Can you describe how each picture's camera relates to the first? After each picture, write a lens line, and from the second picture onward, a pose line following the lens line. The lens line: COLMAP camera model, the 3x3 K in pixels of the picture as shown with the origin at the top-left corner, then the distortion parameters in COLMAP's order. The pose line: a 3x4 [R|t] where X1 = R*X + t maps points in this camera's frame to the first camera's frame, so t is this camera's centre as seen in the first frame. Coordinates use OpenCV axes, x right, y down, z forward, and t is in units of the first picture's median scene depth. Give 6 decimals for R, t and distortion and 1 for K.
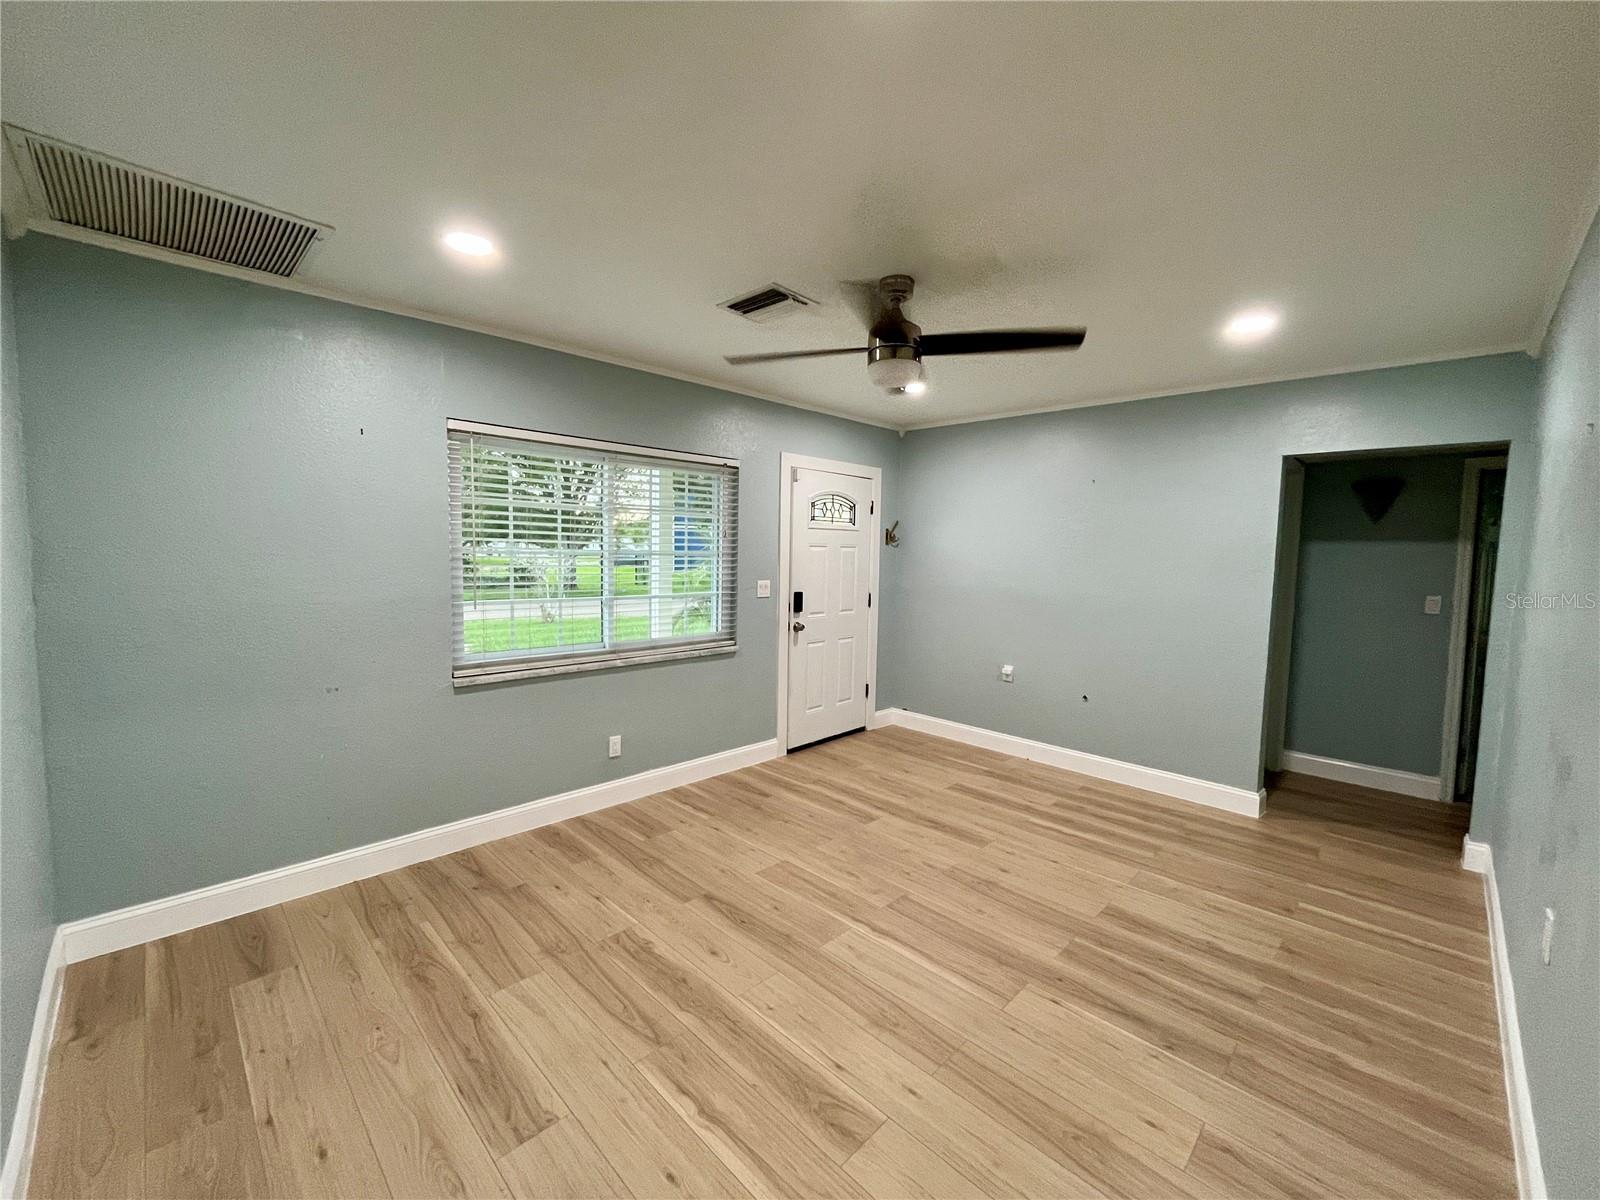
lens RADIAL K [[648.2, 0, 800.0], [0, 648.2, 600.0], [0, 0, 1]] dist [0.001016, 0.000188]
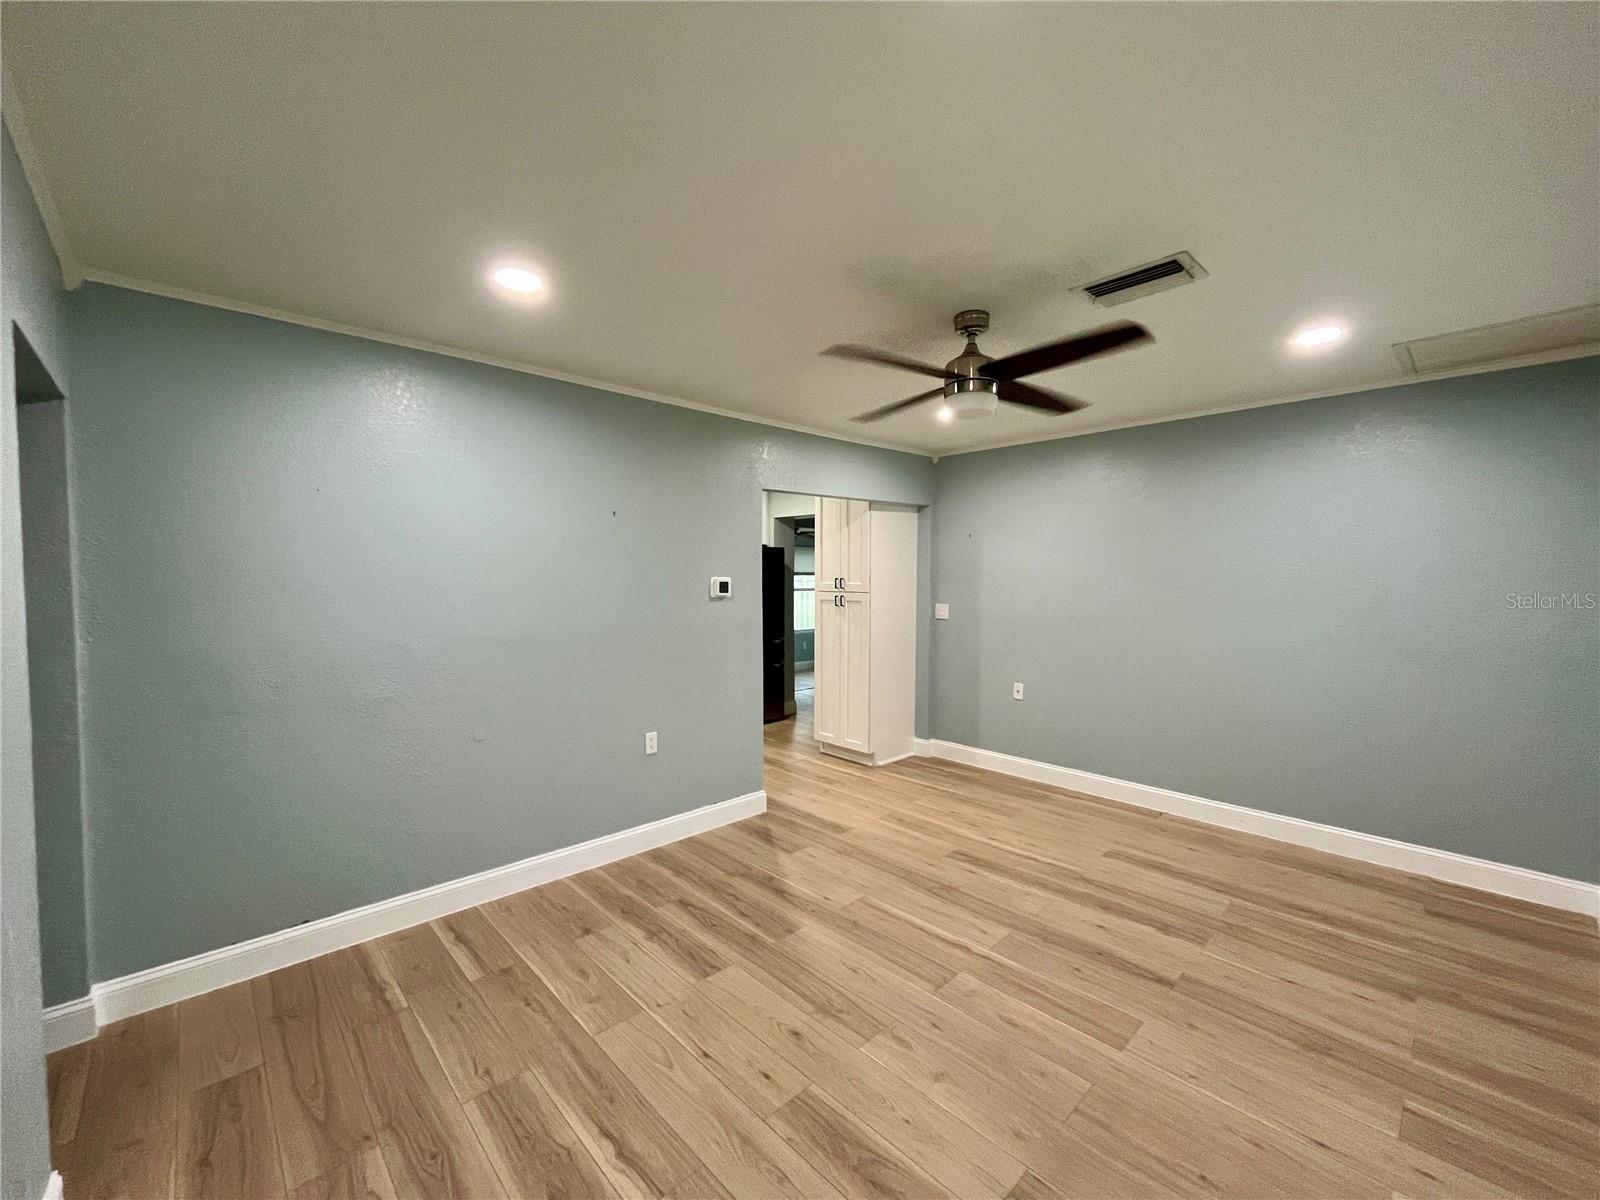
lens RADIAL K [[648.2, 0, 800.0], [0, 648.2, 600.0], [0, 0, 1]] dist [0.001016, 0.000188]
pose [[-0.999194, -0.022406, 0.033297, 0.354365], [-0.018420, 0.993134, 0.115523, -0.153052], [-0.035657, 0.114816, -0.992747, 1.960243]]
